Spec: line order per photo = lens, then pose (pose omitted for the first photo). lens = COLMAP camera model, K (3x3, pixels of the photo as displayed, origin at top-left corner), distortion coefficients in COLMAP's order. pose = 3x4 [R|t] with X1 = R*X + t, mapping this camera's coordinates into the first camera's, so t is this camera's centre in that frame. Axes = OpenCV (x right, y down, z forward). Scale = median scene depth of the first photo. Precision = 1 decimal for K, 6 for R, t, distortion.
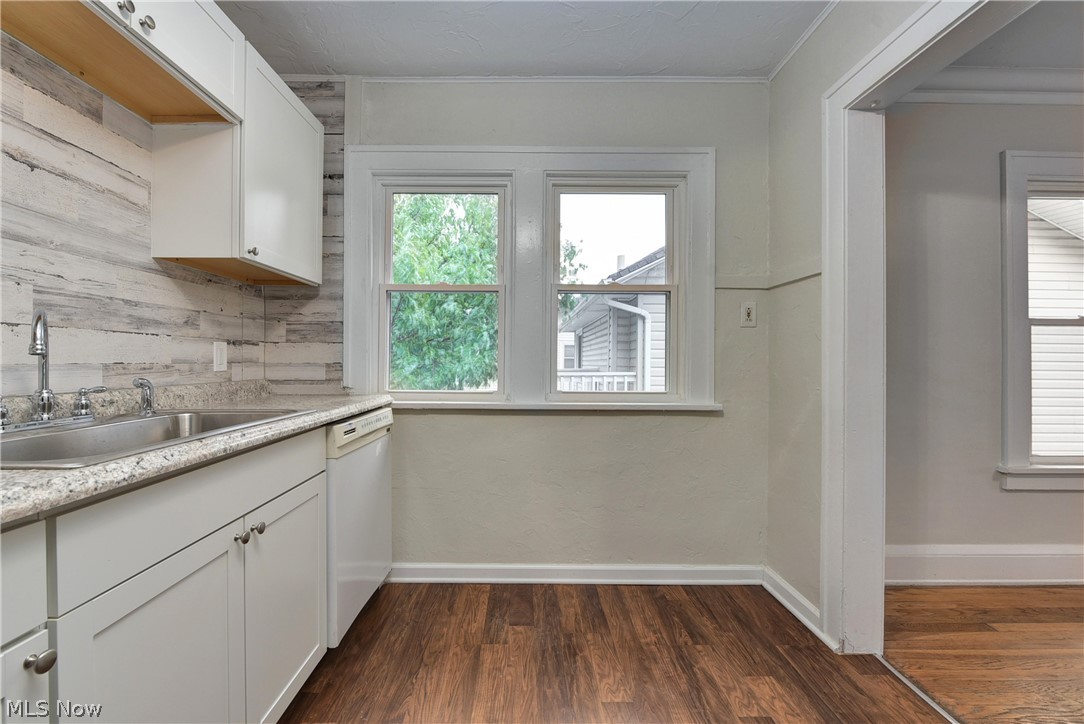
lens RADIAL K [[472.7, 0, 527.6], [0, 472.7, 363.3], [0, 0, 1]] dist [-0.000617, -0.000927]
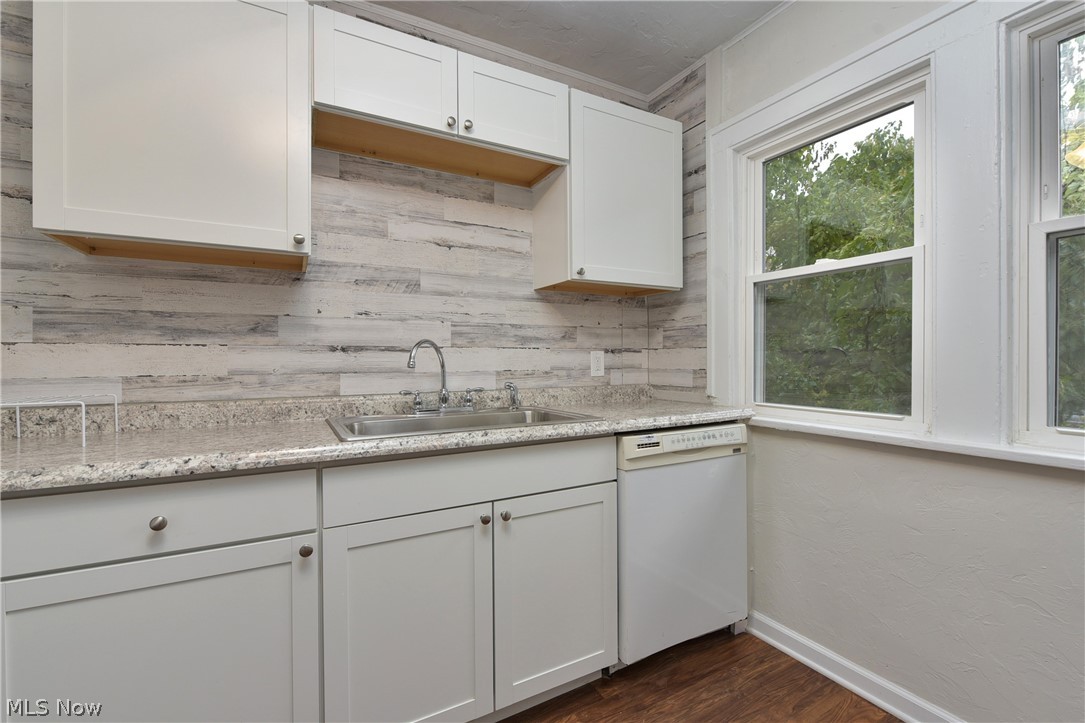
lens RADIAL K [[473.1, 0, 528.1], [0, 473.1, 362.8], [0, 0, 1]] dist [-0.000617, -0.000927]
pose [[0.473851, -0.000747, -0.880605, 0.320307], [0.003087, 0.999995, 0.000813, -0.019614], [0.880599, -0.003104, 0.473851, 0.324456]]
